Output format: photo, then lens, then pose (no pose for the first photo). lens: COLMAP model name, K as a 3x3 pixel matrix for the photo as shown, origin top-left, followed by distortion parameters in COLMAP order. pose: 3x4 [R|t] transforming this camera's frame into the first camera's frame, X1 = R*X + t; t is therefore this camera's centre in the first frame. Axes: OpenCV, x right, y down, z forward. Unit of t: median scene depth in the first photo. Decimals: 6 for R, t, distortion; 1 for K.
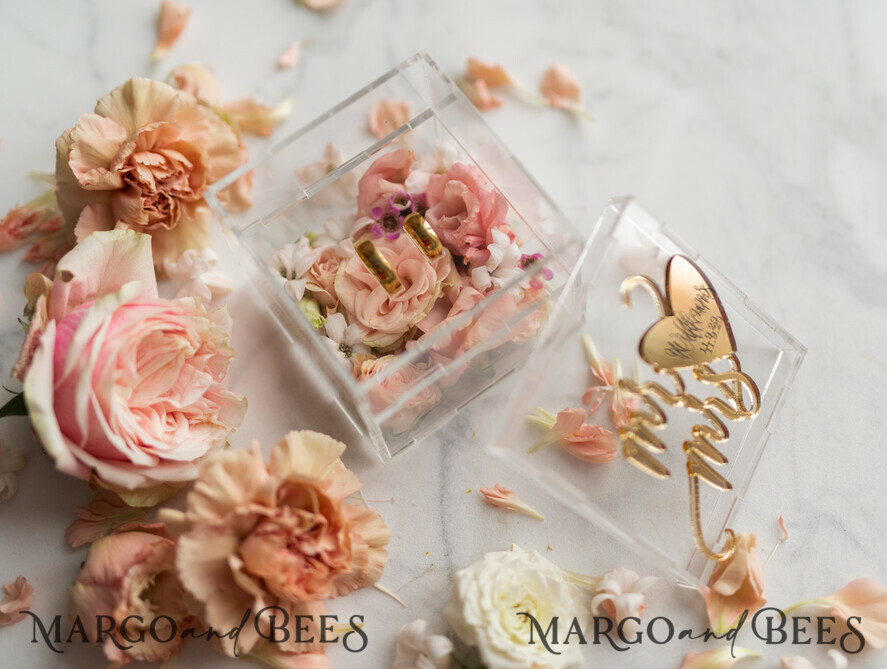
lens RADIAL K [[1508.0, 0, 472.8], [0, 1508.0, 335.1], [0, 0, 1]] dist [0.008884, 0.005265]
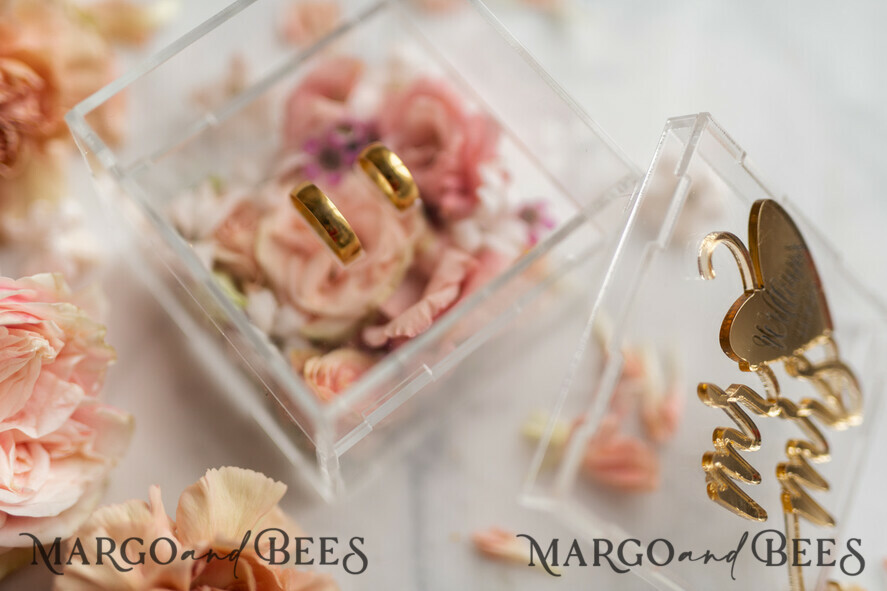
lens RADIAL K [[1294.1, 0, 401.6], [0, 1294.1, 296.7], [0, 0, 1]] dist [-0.002000, 0.015008]
pose [[0.994343, -0.023635, 0.103550, -0.088451], [0.021940, 0.999607, 0.017476, -0.021004], [-0.103922, -0.015105, 0.994471, 0.401507]]
